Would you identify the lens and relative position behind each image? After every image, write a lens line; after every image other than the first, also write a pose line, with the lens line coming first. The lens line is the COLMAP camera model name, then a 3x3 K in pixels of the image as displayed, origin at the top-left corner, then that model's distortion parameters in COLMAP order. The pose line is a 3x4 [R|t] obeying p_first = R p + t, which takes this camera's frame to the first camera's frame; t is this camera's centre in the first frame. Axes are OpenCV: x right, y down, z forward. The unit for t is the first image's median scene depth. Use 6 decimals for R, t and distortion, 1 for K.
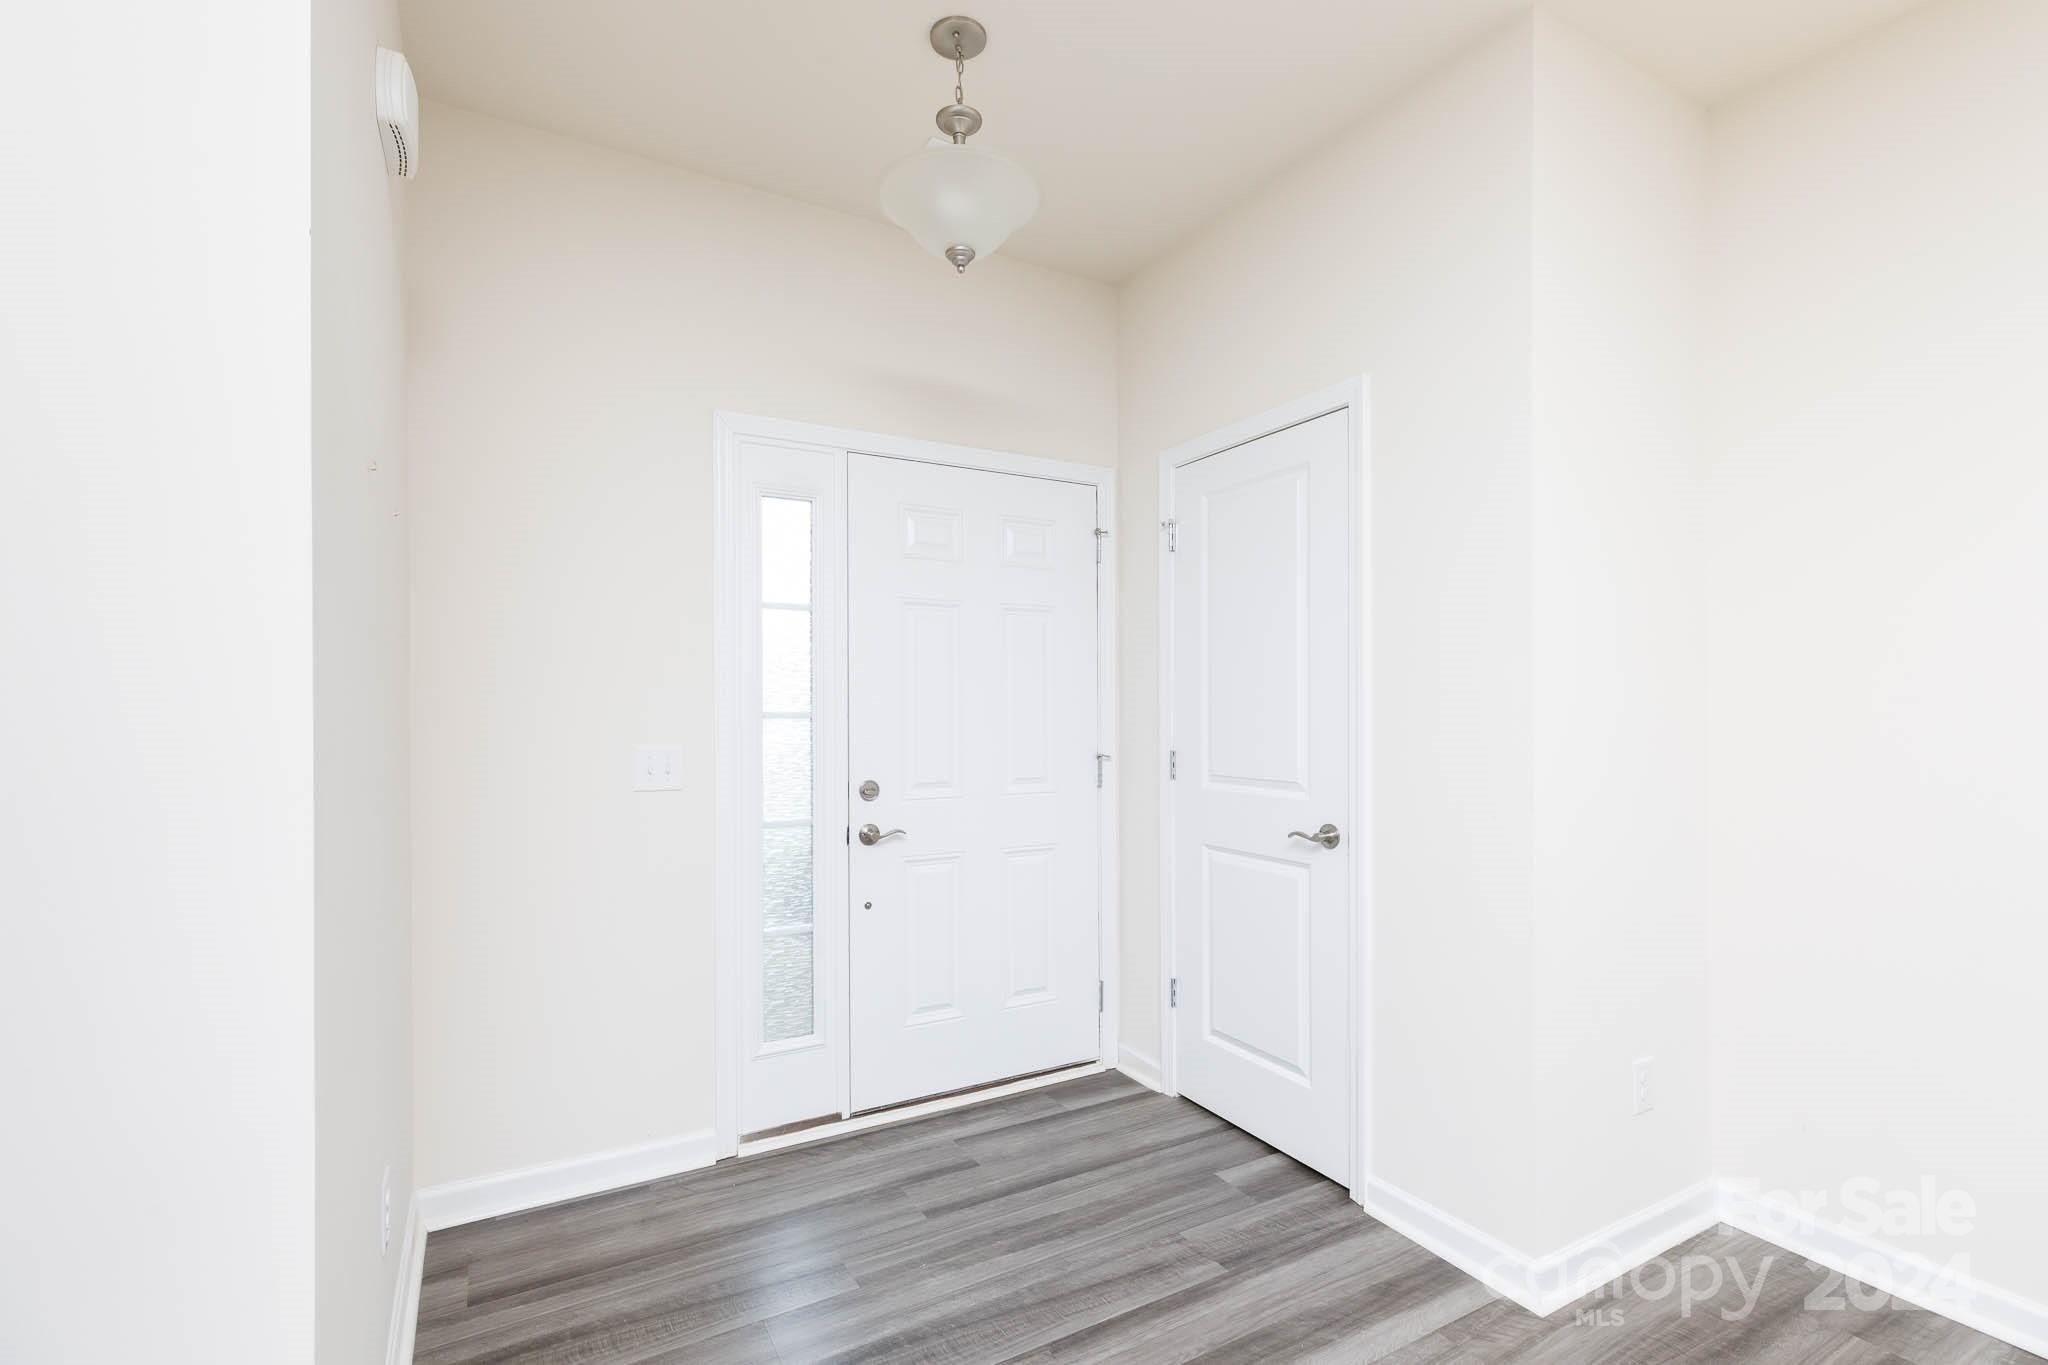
lens RADIAL K [[935.7, 0, 1028.2], [0, 935.7, 709.4], [0, 0, 1]] dist [0.005042, 0.000508]
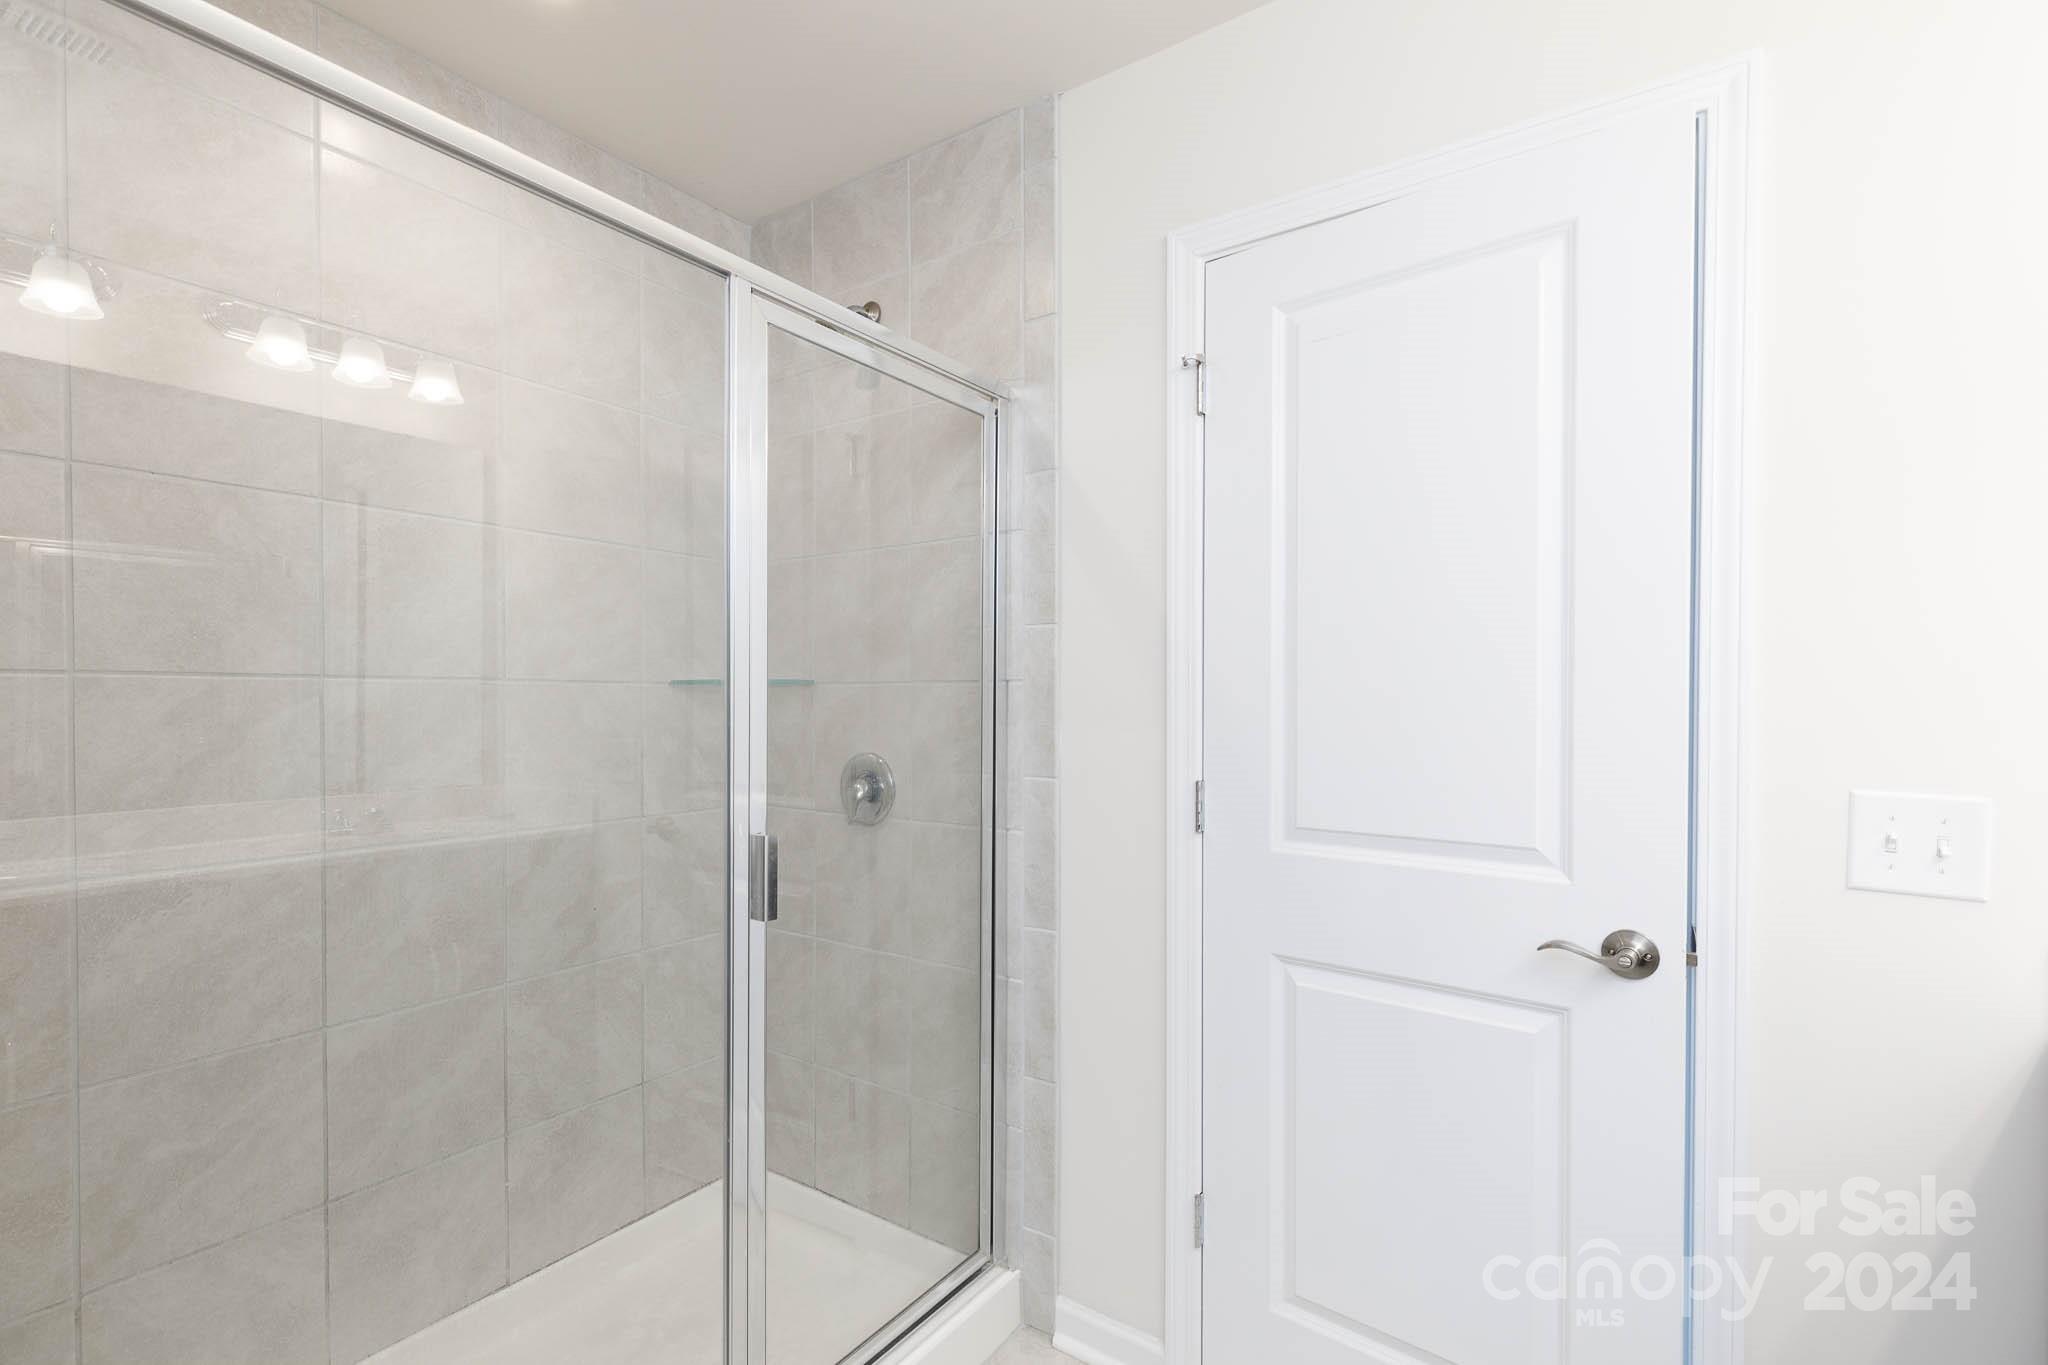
lens RADIAL K [[906.2, 0, 1032.7], [0, 906.2, 713.5], [0, 0, 1]] dist [0.001635, -0.000119]
pose [[0.921269, -0.003472, 0.388911, -0.175511], [-0.000666, 0.999945, 0.010505, -0.001787], [-0.388926, -0.009937, 0.921215, 0.692460]]
